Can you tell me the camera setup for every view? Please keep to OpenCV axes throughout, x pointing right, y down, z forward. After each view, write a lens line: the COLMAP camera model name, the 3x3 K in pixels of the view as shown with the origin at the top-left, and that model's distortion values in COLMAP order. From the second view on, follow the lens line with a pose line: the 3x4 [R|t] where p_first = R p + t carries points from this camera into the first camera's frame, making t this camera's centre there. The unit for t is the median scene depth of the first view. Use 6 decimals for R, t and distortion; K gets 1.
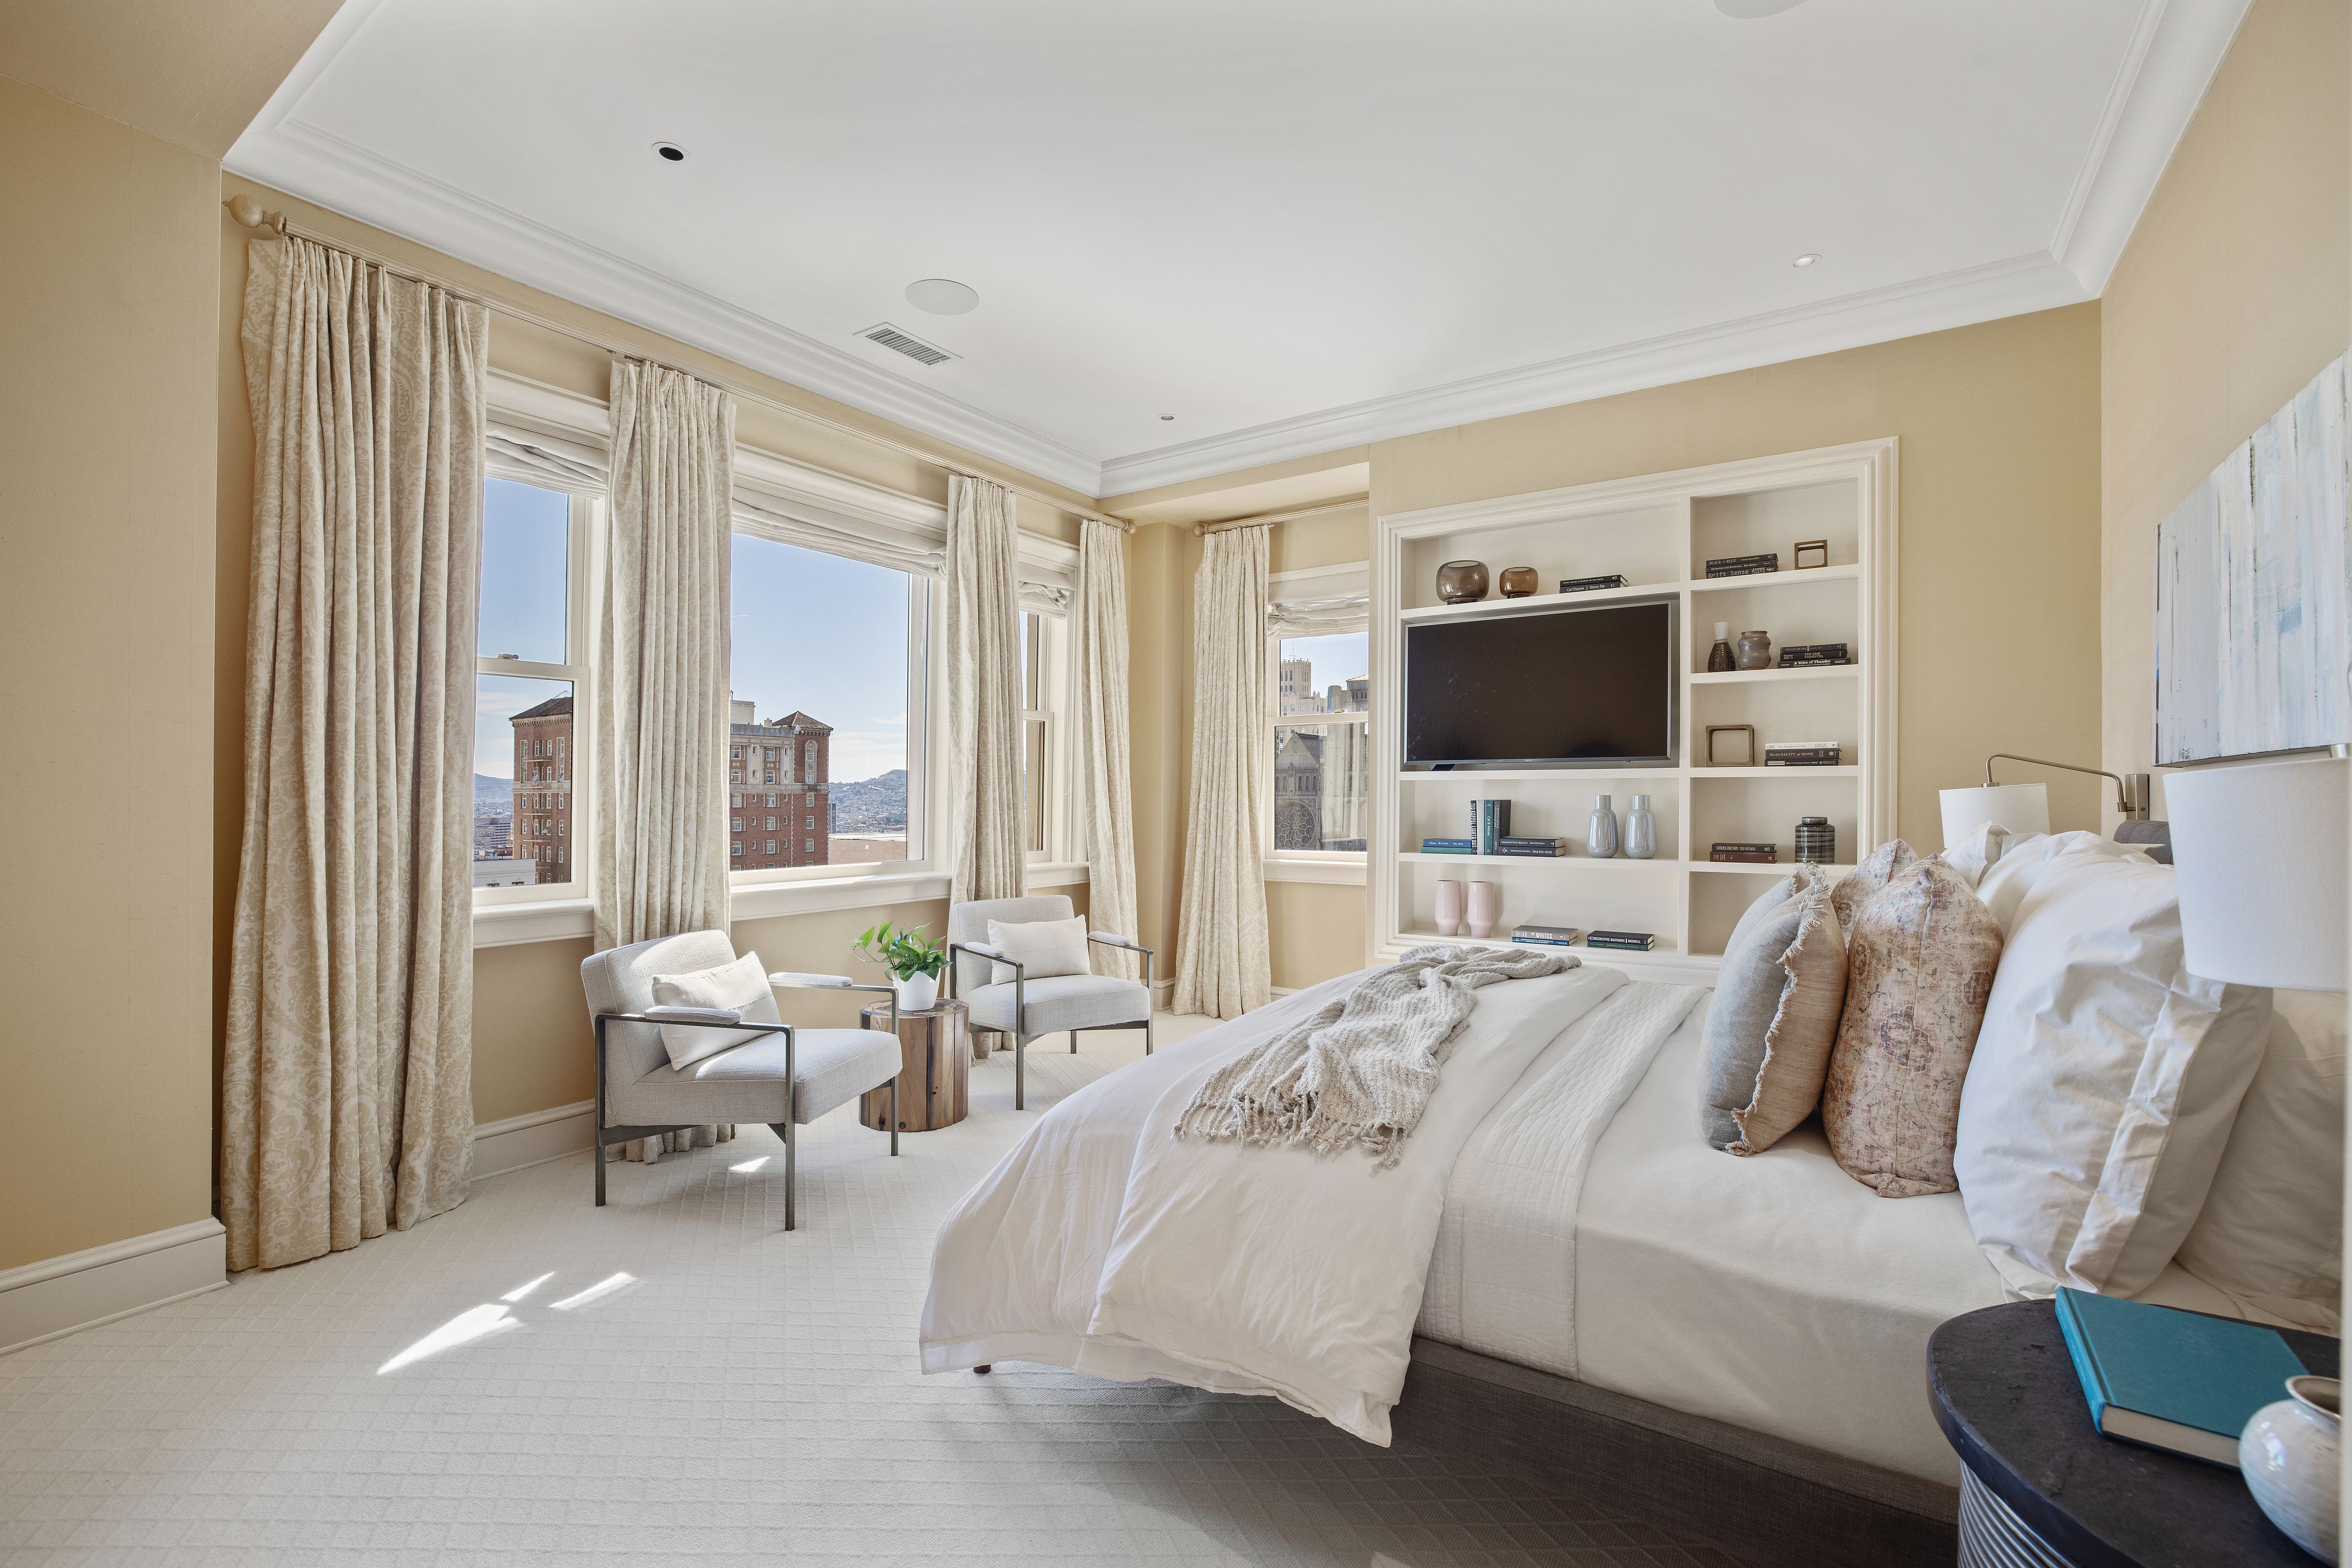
lens RADIAL K [[1022.7, 0, 1164.5], [0, 1022.7, 799.0], [0, 0, 1]] dist [-0.027227, 0.000727]
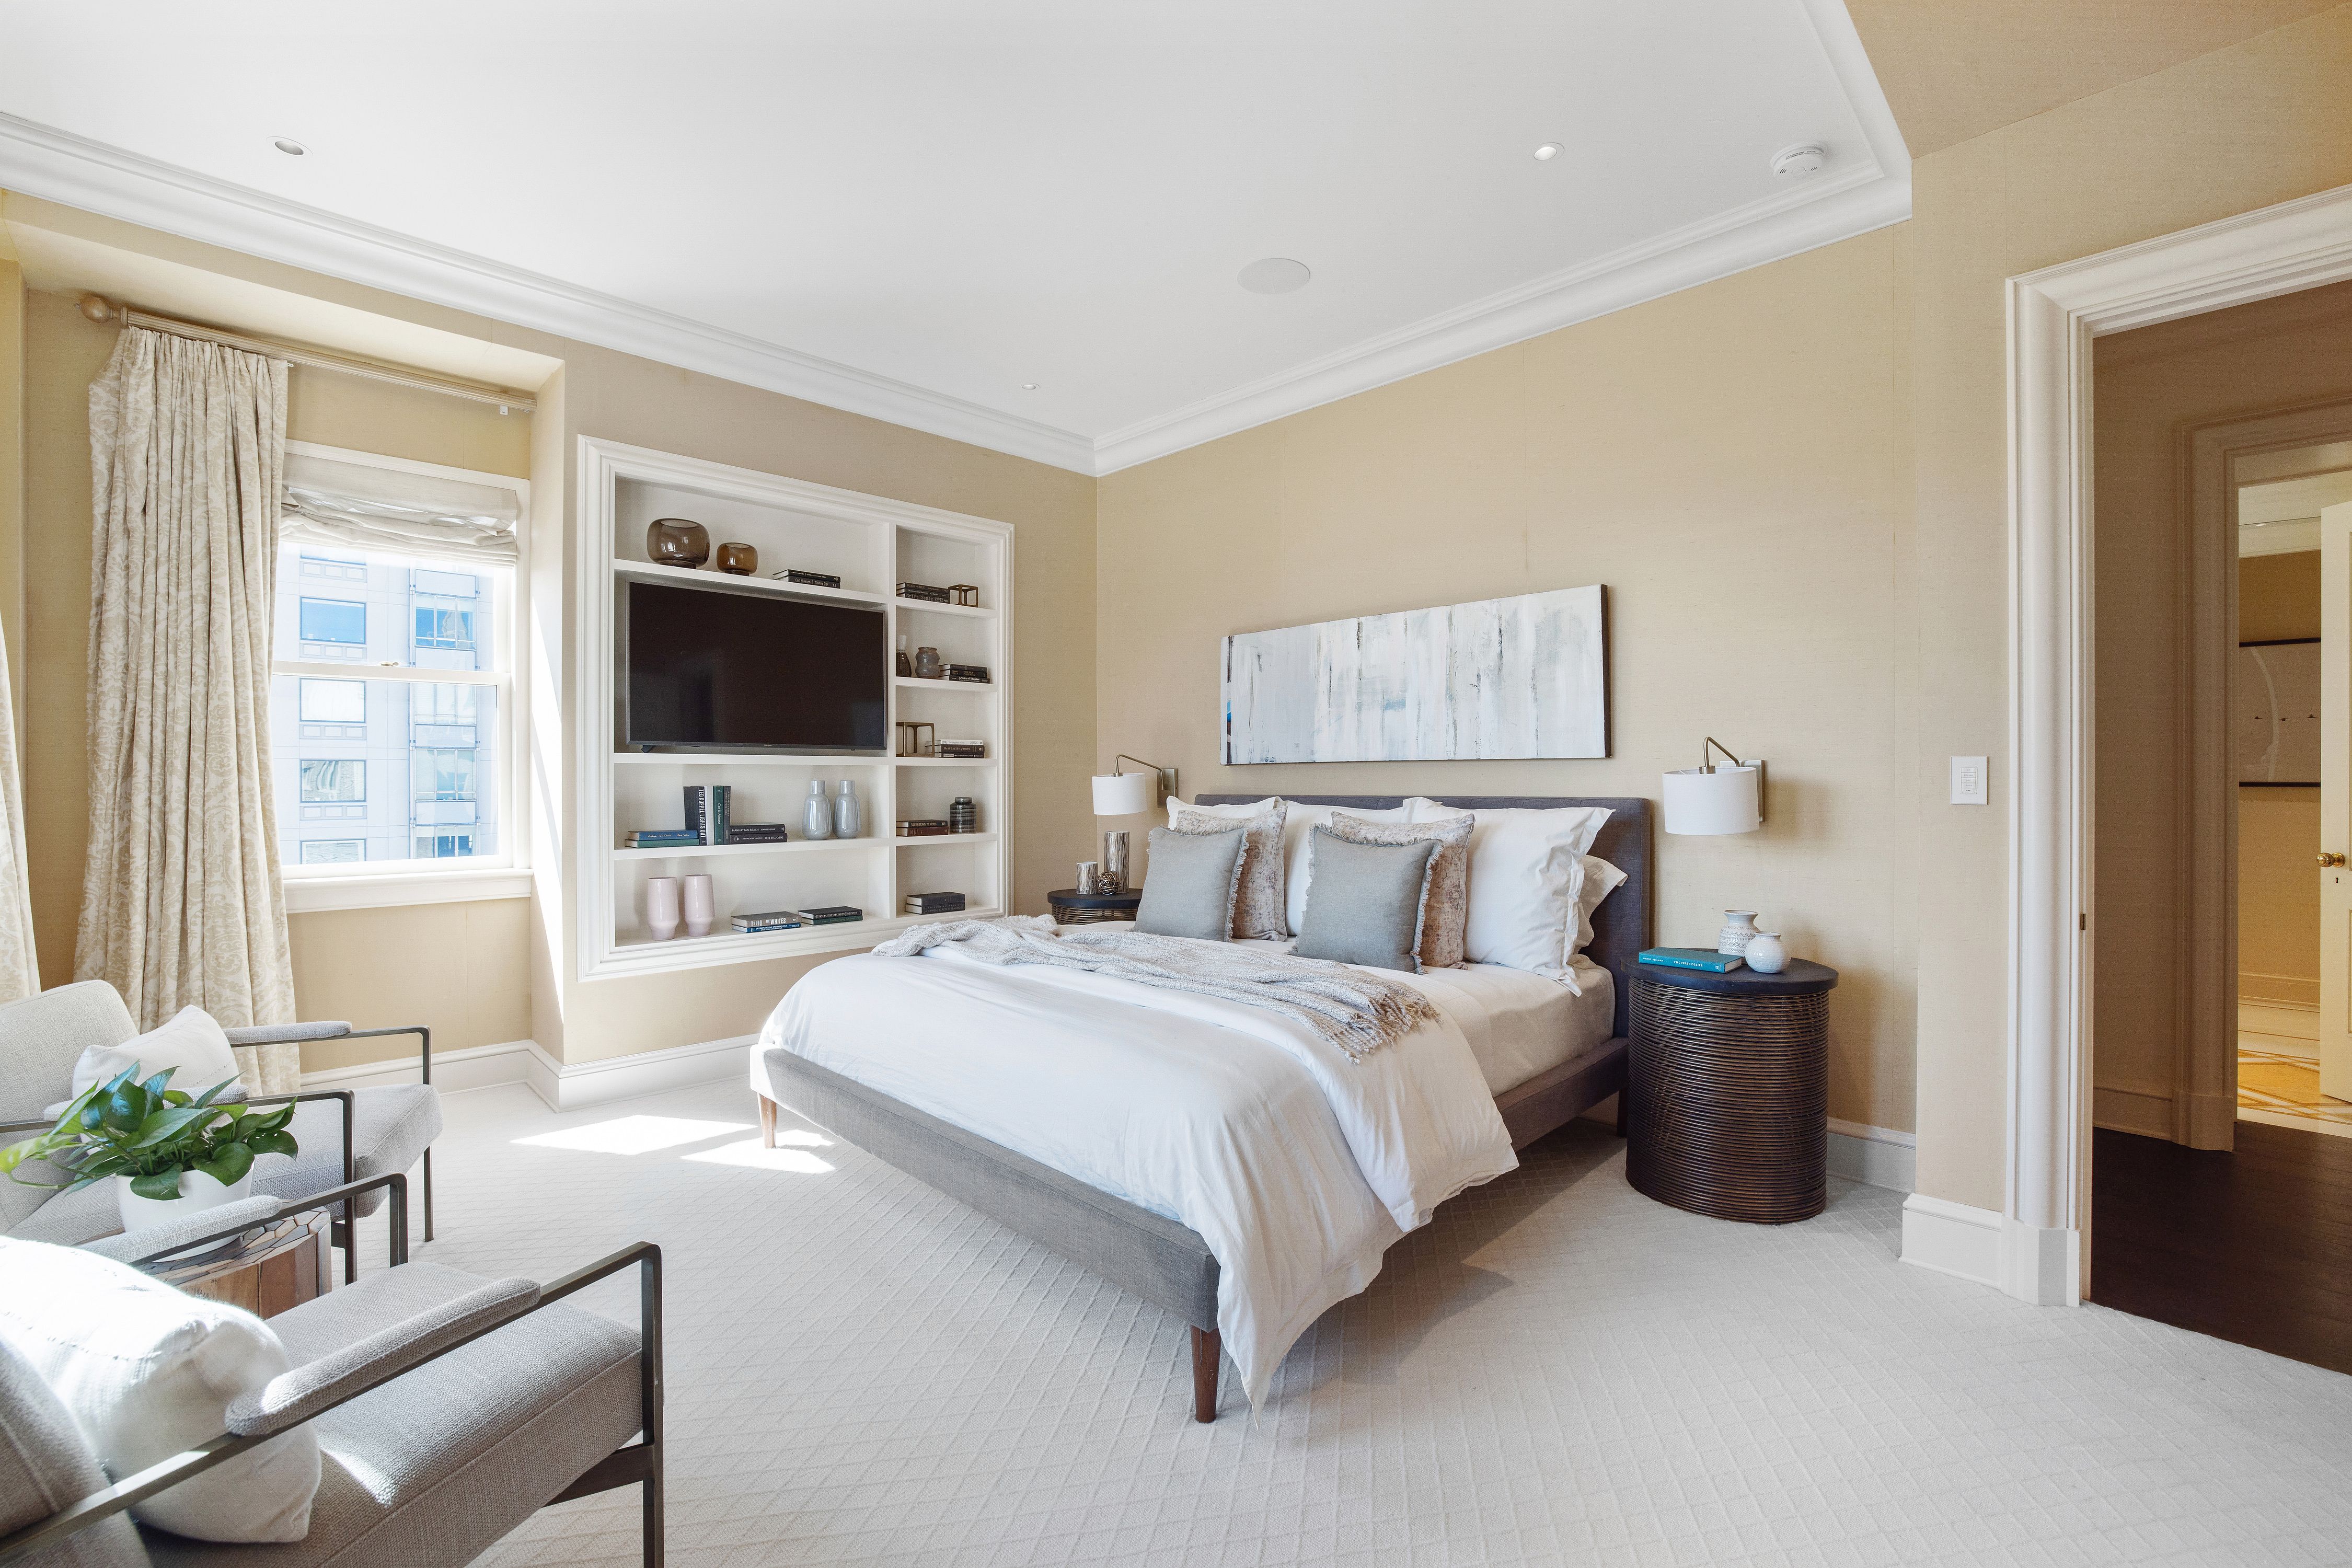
lens RADIAL K [[1030.8, 0, 1176.0], [0, 1030.8, 784.0], [0, 0, 1]] dist [-0.026191, 0.000571]
pose [[0.185968, -0.003629, 0.982549, -0.583005], [0.004032, 0.999988, 0.002930, -0.001989], [-0.982548, 0.003416, 0.185980, 0.463019]]
